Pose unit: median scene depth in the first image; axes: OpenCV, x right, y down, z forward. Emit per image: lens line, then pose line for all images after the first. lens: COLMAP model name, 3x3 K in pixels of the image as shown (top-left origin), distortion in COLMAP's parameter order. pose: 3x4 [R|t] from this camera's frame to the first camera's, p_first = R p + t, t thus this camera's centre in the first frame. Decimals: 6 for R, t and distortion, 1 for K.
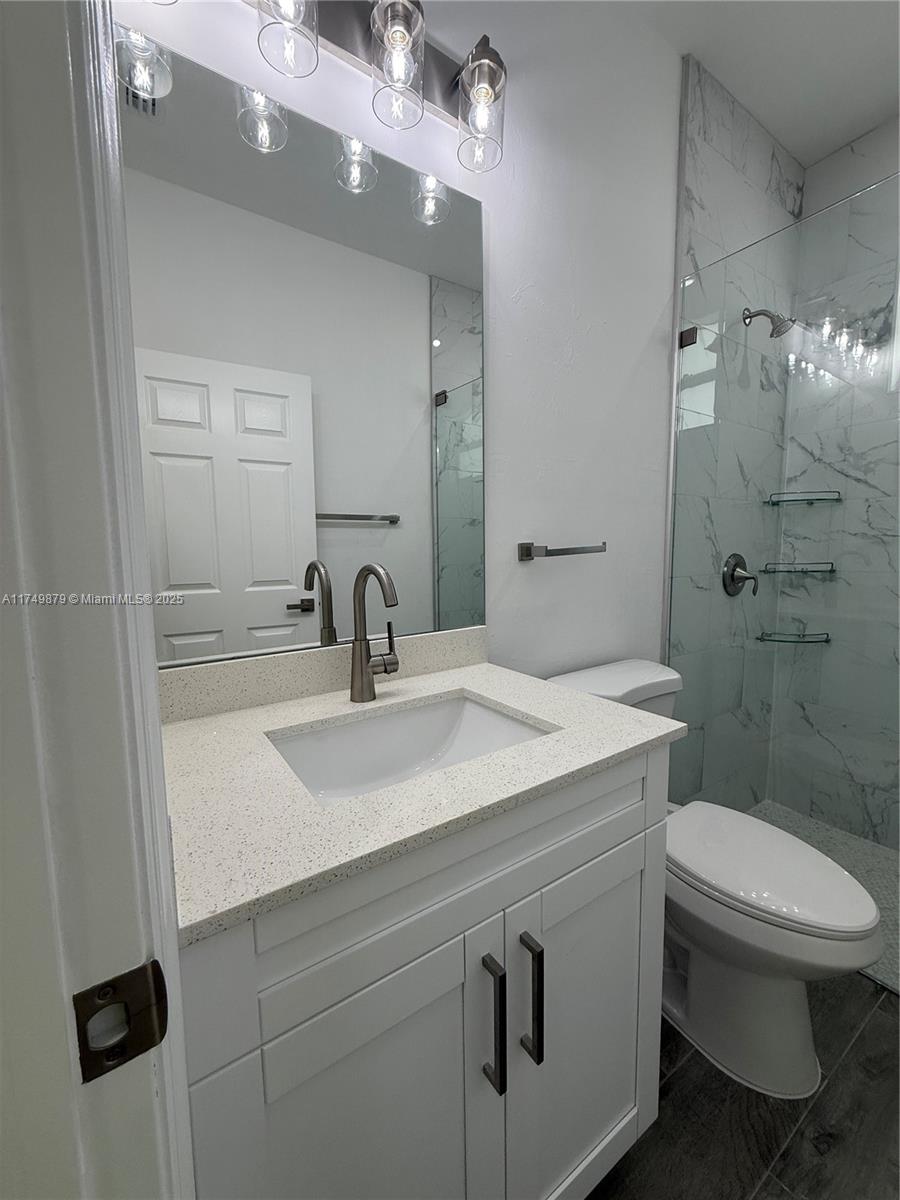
lens RADIAL K [[476.9, 0, 452.5], [0, 476.9, 600.7], [0, 0, 1]] dist [0.000319, 0.000010]
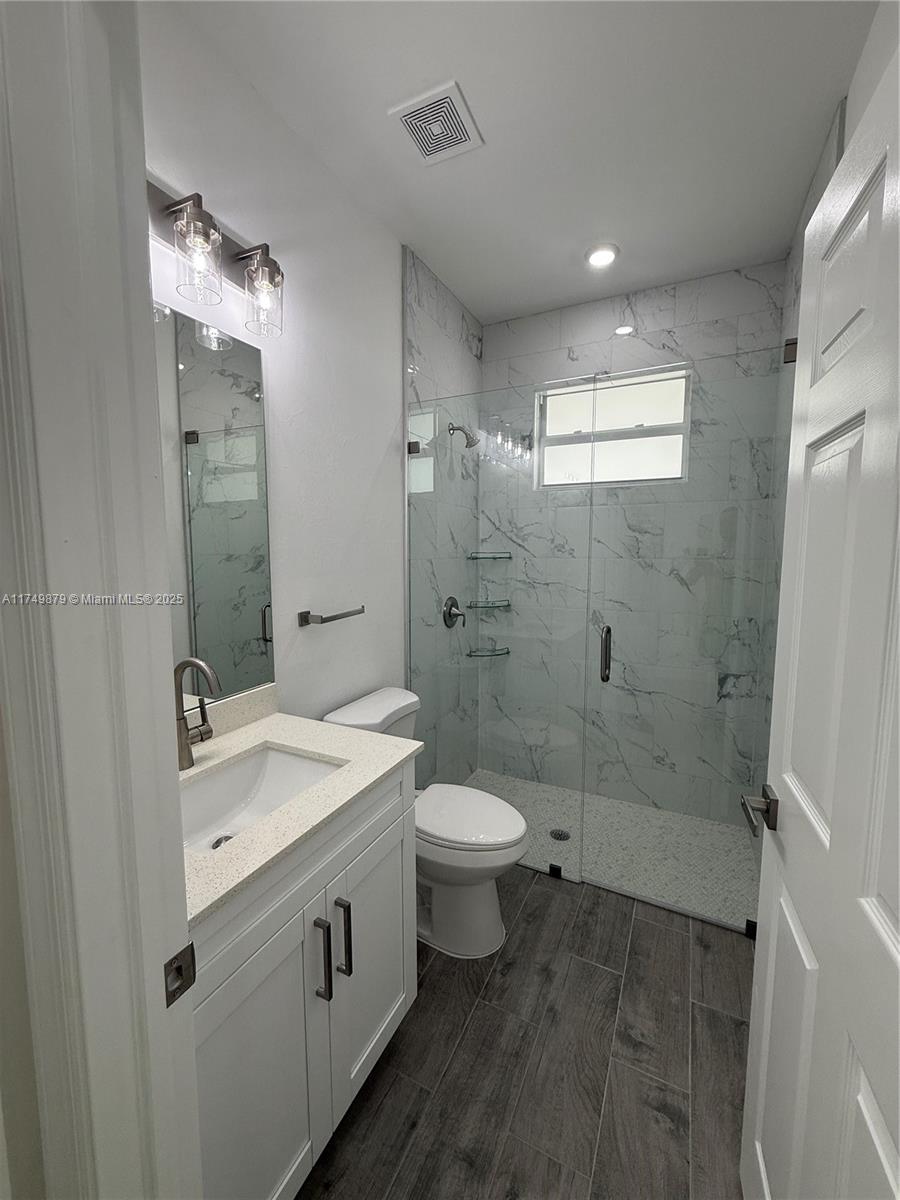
lens RADIAL K [[476.9, 0, 451.4], [0, 476.9, 600.7], [0, 0, 1]] dist [0.000319, 0.000010]
pose [[0.866572, -0.038130, 0.497593, -0.132824], [0.039743, 0.999183, 0.007351, -0.141610], [-0.497467, 0.013406, 0.867379, -0.282693]]
